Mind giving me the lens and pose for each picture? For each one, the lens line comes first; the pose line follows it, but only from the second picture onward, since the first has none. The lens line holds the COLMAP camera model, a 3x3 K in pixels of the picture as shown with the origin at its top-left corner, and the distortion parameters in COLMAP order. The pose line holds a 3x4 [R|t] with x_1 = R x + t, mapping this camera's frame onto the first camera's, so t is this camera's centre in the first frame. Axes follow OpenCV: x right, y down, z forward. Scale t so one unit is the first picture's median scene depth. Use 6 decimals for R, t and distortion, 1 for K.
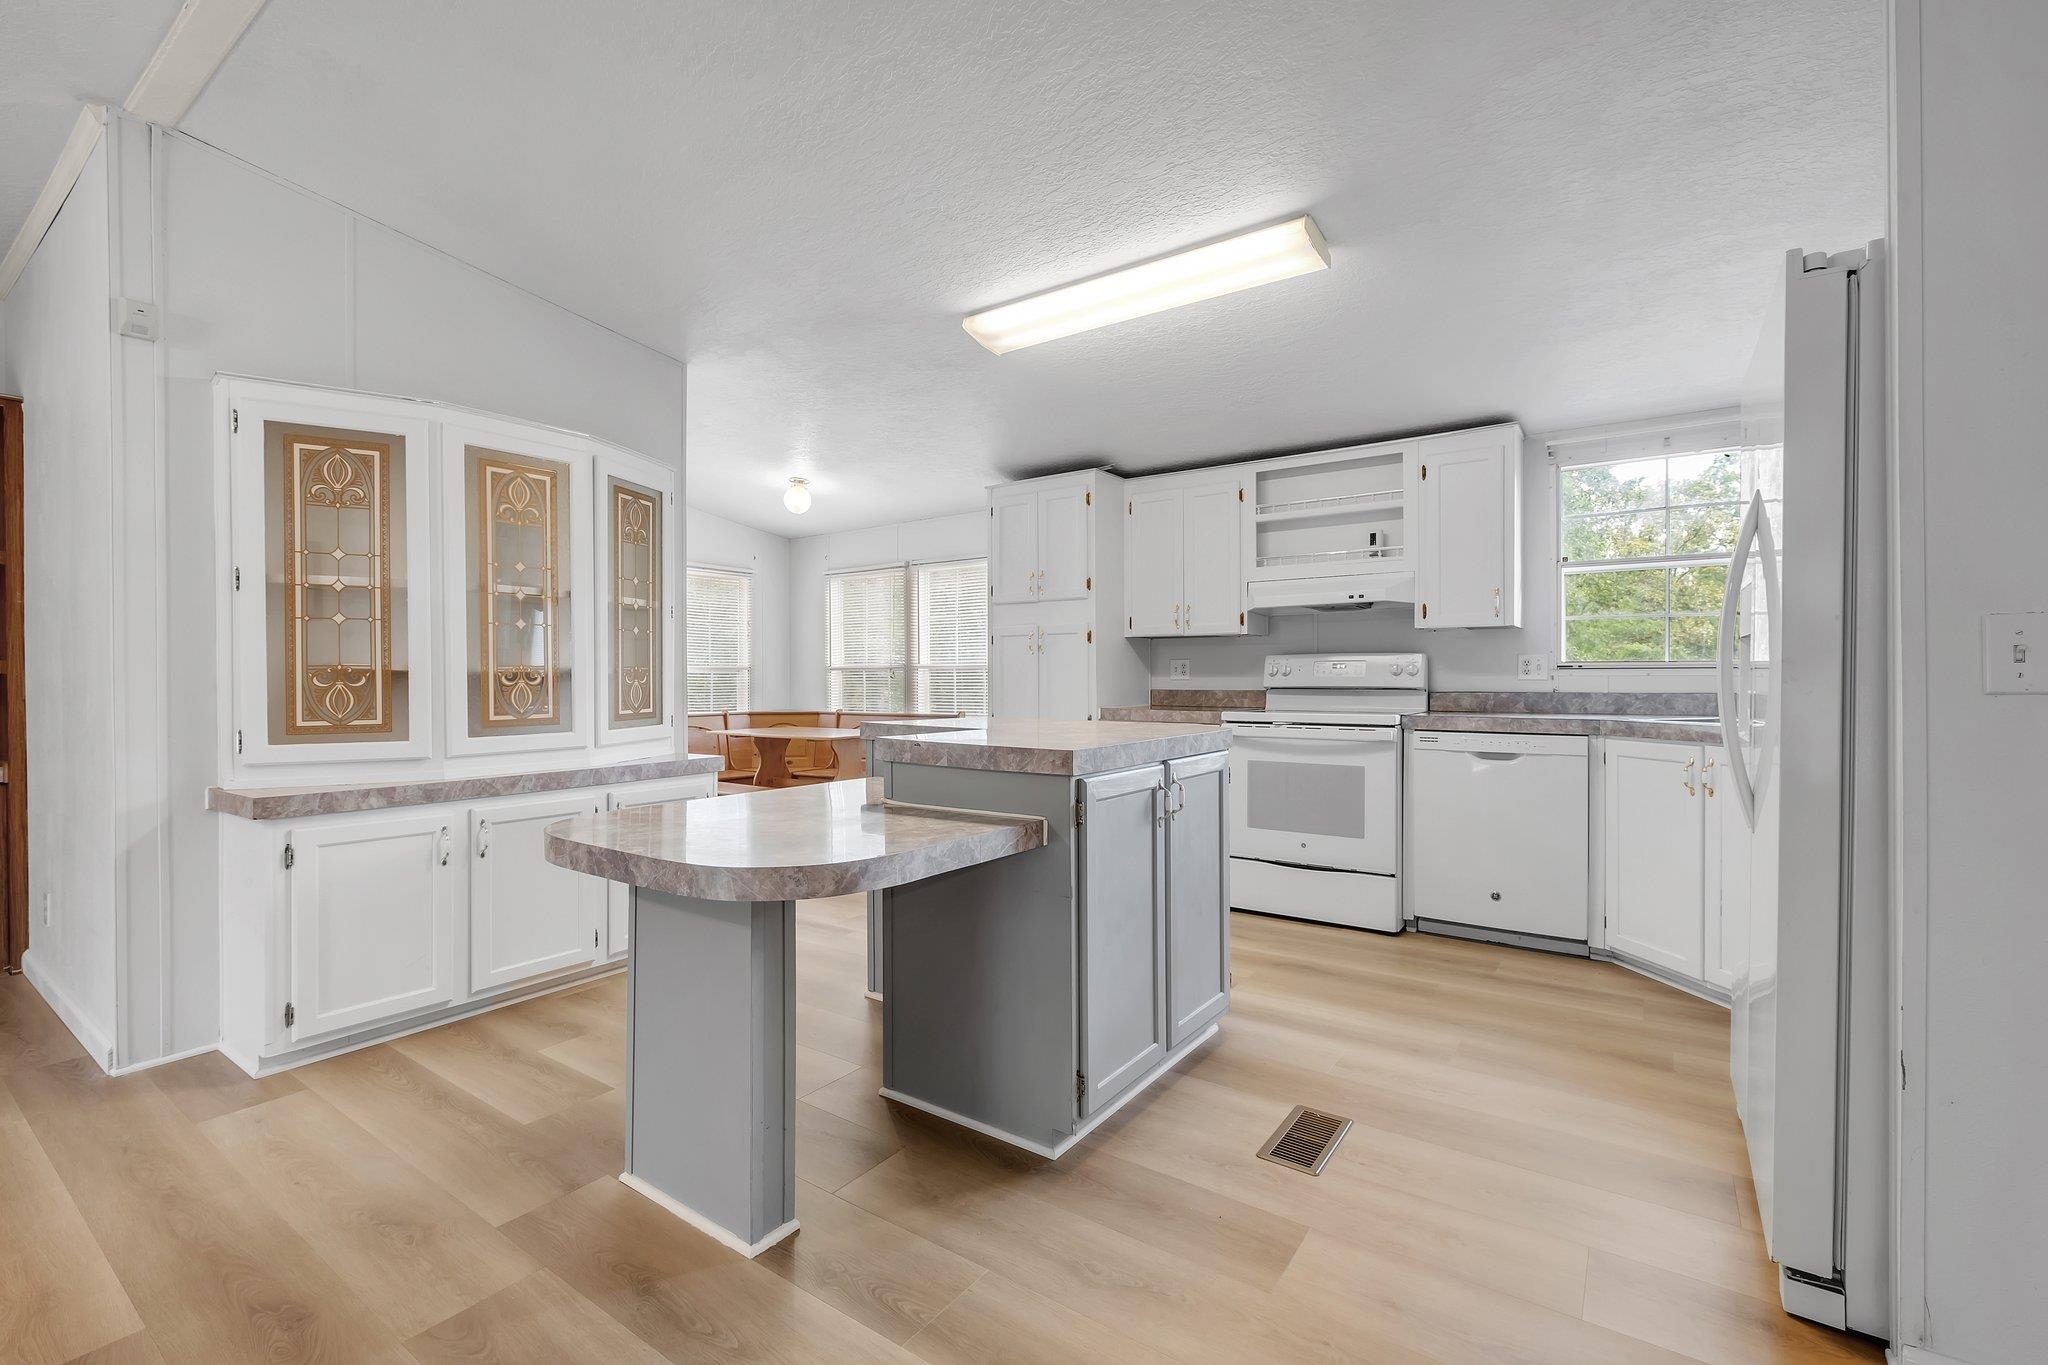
lens RADIAL K [[887.5, 0, 1012.6], [0, 887.5, 682.0], [0, 0, 1]] dist [-0.004290, -0.000152]
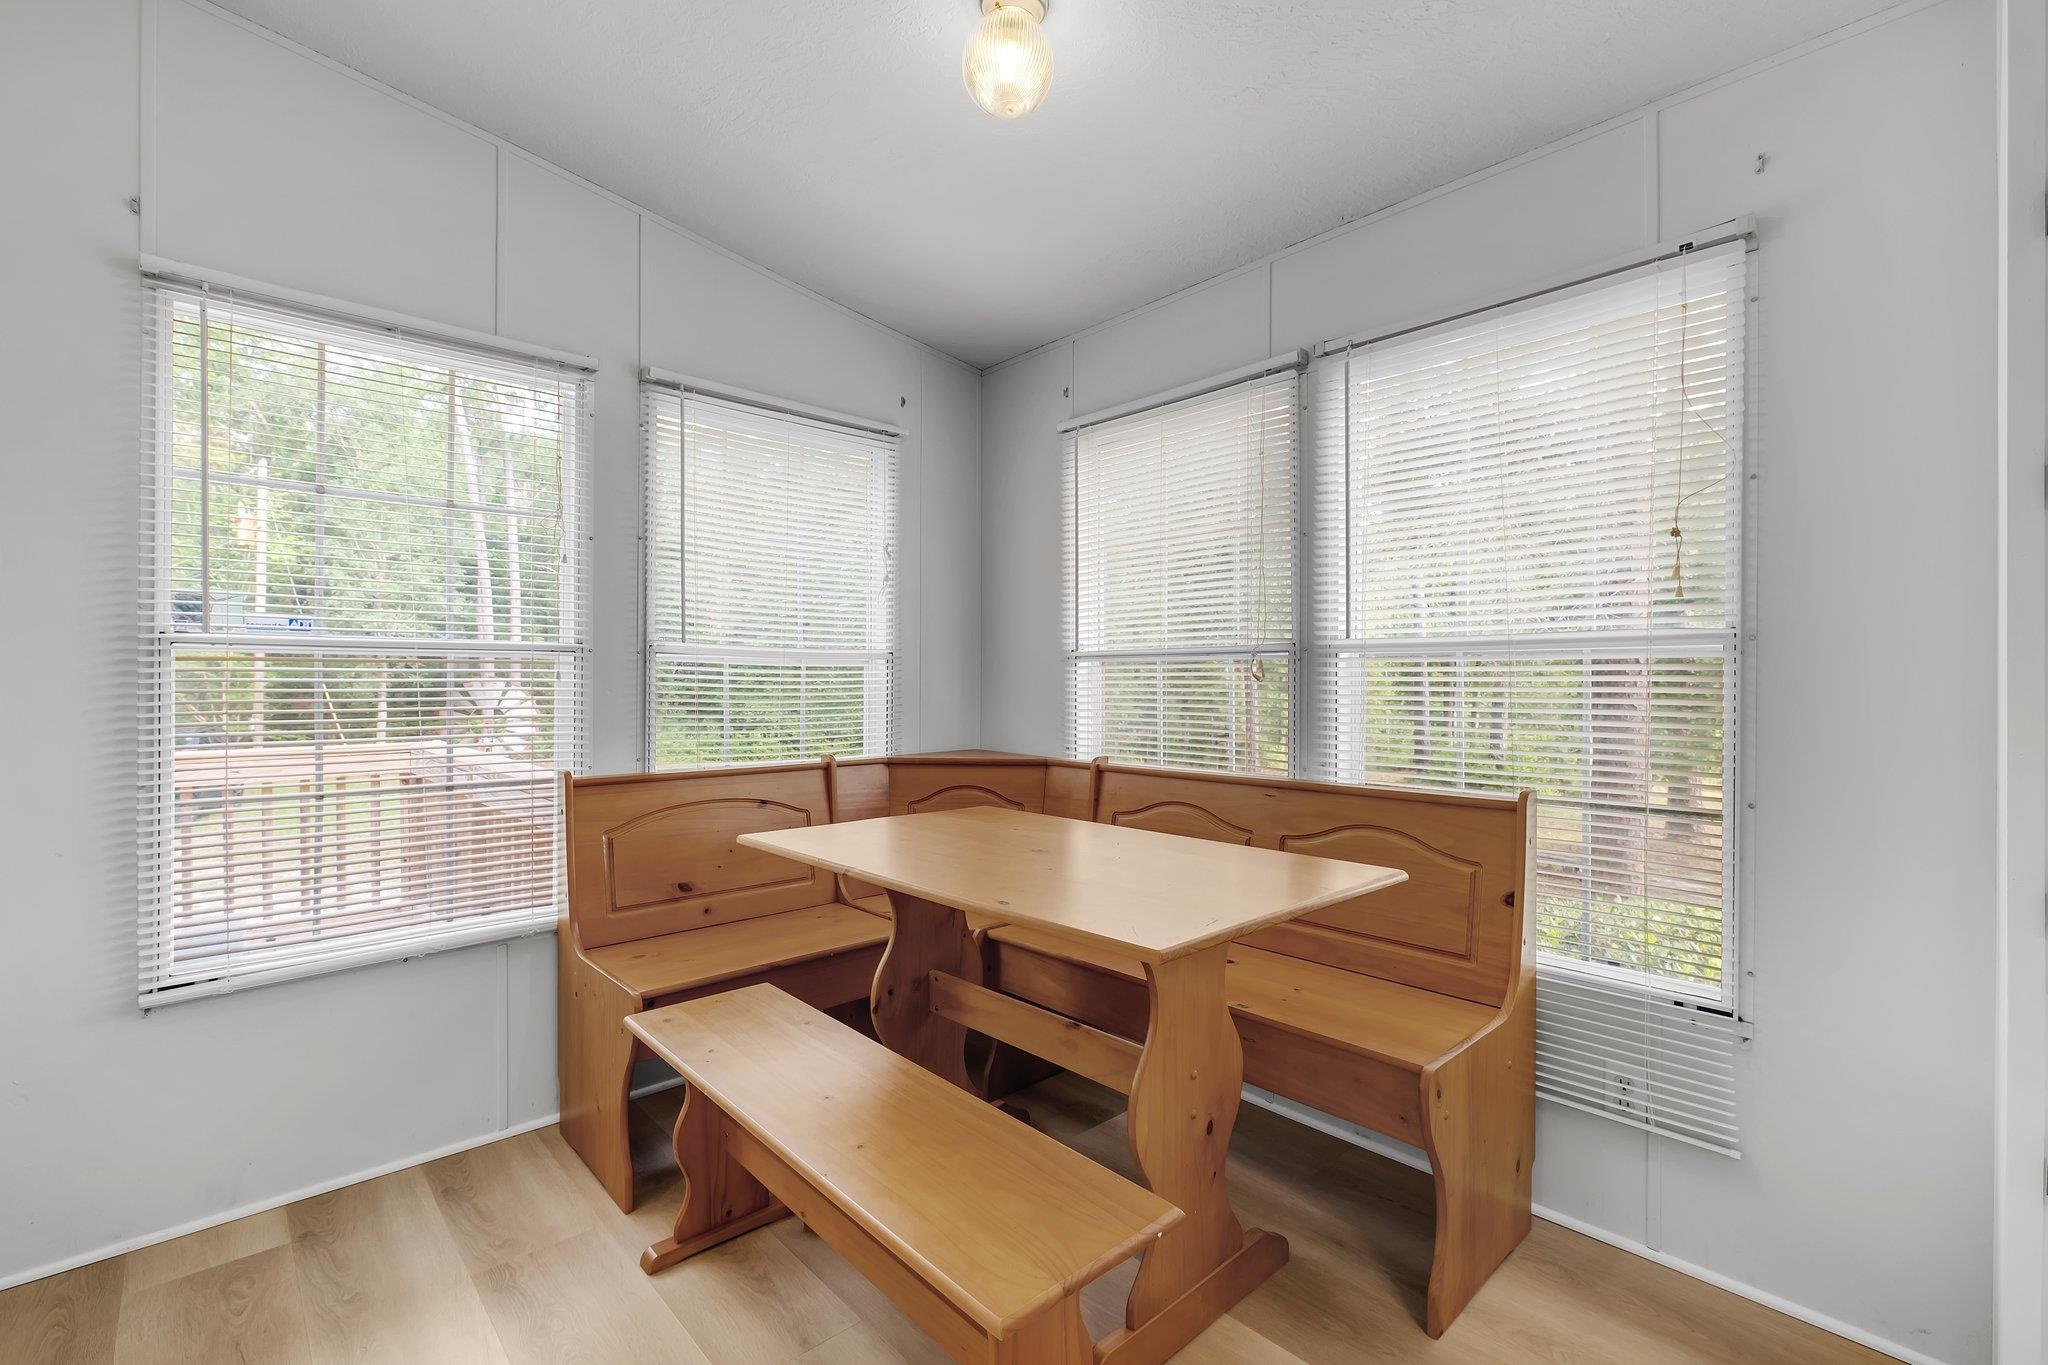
lens RADIAL K [[884.8, 0, 1008.2], [0, 884.8, 681.6], [0, 0, 1]] dist [-0.007094, -0.000027]
pose [[0.977113, 0.004251, -0.212676, -0.290044], [-0.005514, 0.999971, -0.005346, -0.000846], [0.212647, 0.006396, 0.977108, 1.150345]]
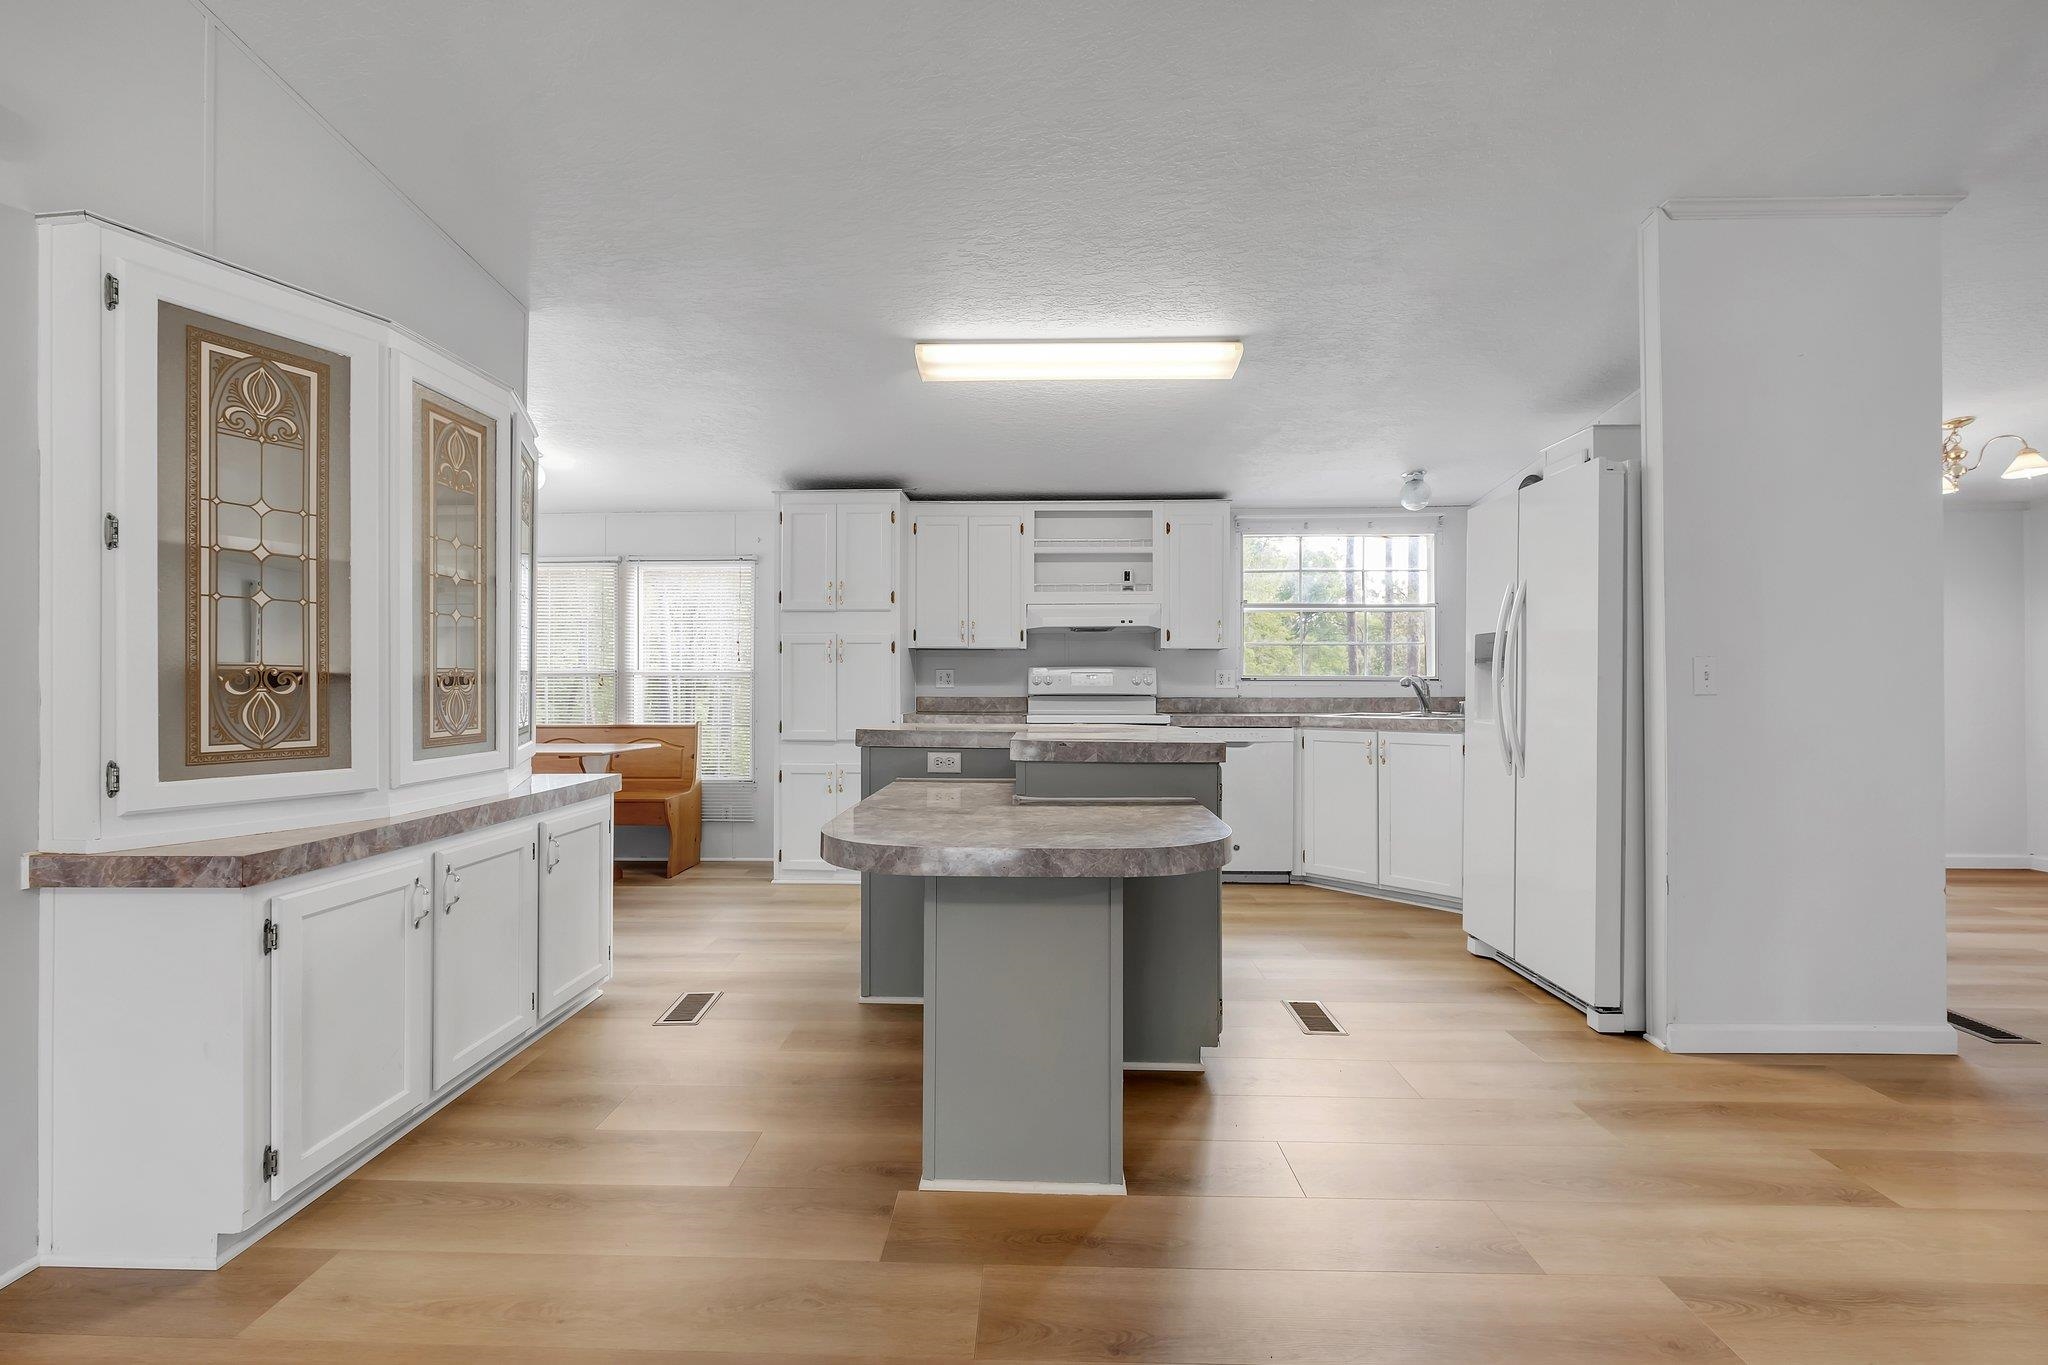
lens RADIAL K [[884.8, 0, 1008.2], [0, 884.8, 681.6], [0, 0, 1]] dist [-0.007094, -0.000027]
pose [[0.832021, 0.006190, 0.554709, -0.526667], [-0.000545, 0.999946, -0.010341, 0.001291], [-0.554743, 0.008302, 0.831980, 0.066541]]
